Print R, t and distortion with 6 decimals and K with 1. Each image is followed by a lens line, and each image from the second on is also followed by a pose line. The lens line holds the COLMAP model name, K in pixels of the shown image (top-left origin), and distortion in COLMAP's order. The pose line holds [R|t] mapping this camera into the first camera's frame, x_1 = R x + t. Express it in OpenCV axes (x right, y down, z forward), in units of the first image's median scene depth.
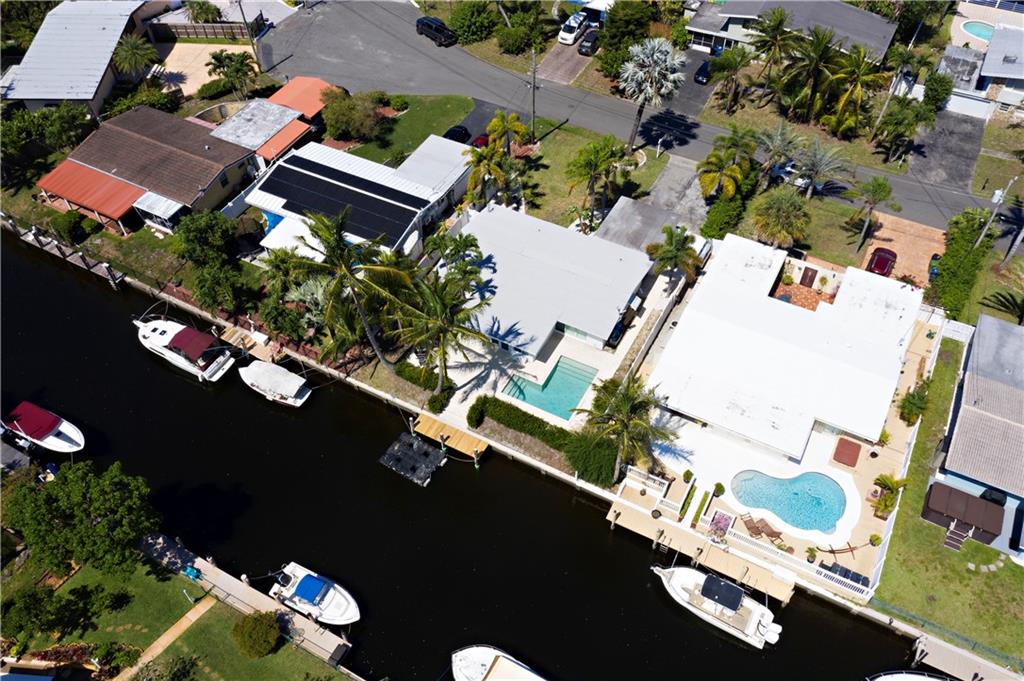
lens RADIAL K [[800.9, 0, 512.0], [0, 800.9, 340.5], [0, 0, 1]] dist [0.003280, 0.004204]
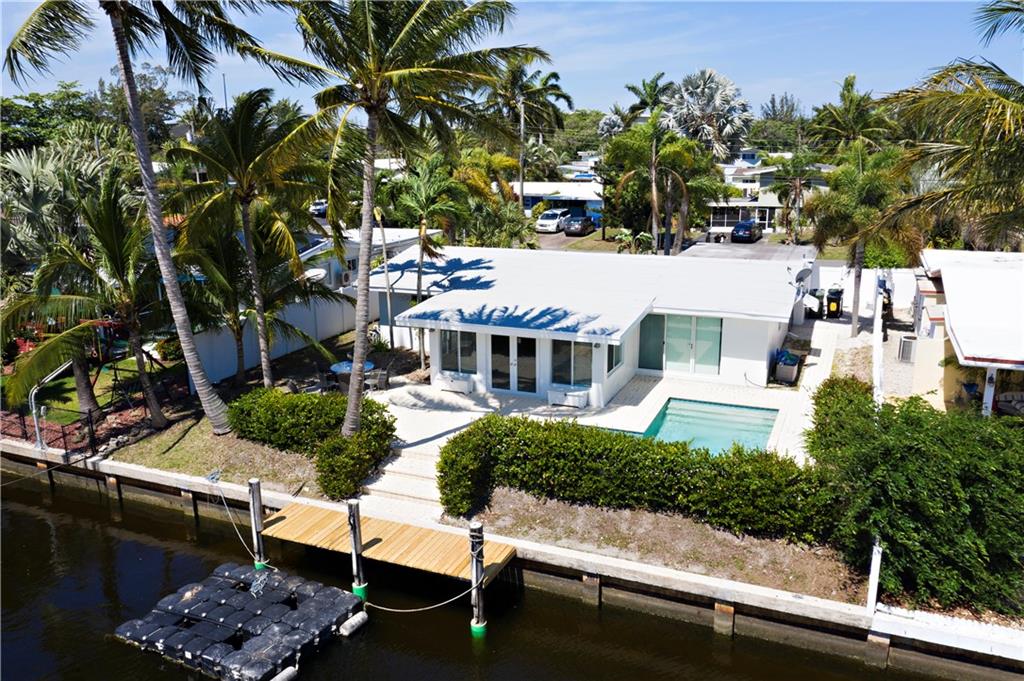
lens RADIAL K [[800.9, 0, 512.0], [0, 800.9, 340.5], [0, 0, 1]] dist [0.003280, 0.004204]
pose [[0.995577, -0.006875, 0.093693, -0.054317], [0.060618, 0.808935, -0.584765, 0.227898], [-0.071771, 0.587858, 0.805774, 0.685270]]
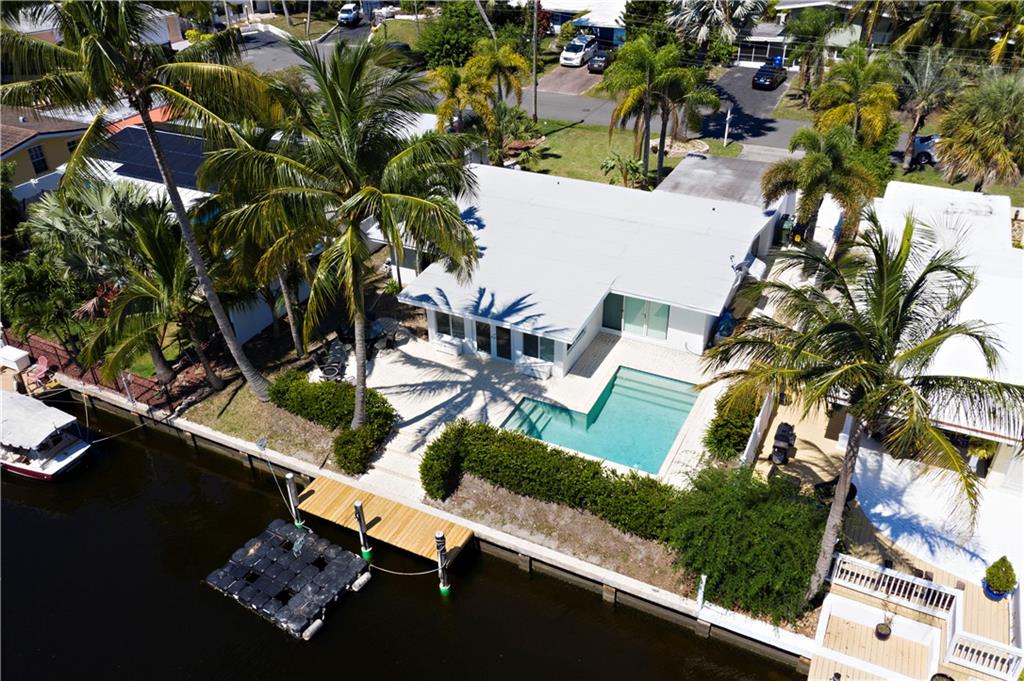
lens RADIAL K [[800.9, 0, 512.0], [0, 800.9, 340.5], [0, 0, 1]] dist [0.003280, 0.004204]
pose [[0.999517, -0.011555, 0.028849, -0.018414], [0.019708, 0.953452, -0.300900, 0.152707], [-0.024030, 0.301323, 0.953219, 0.544431]]
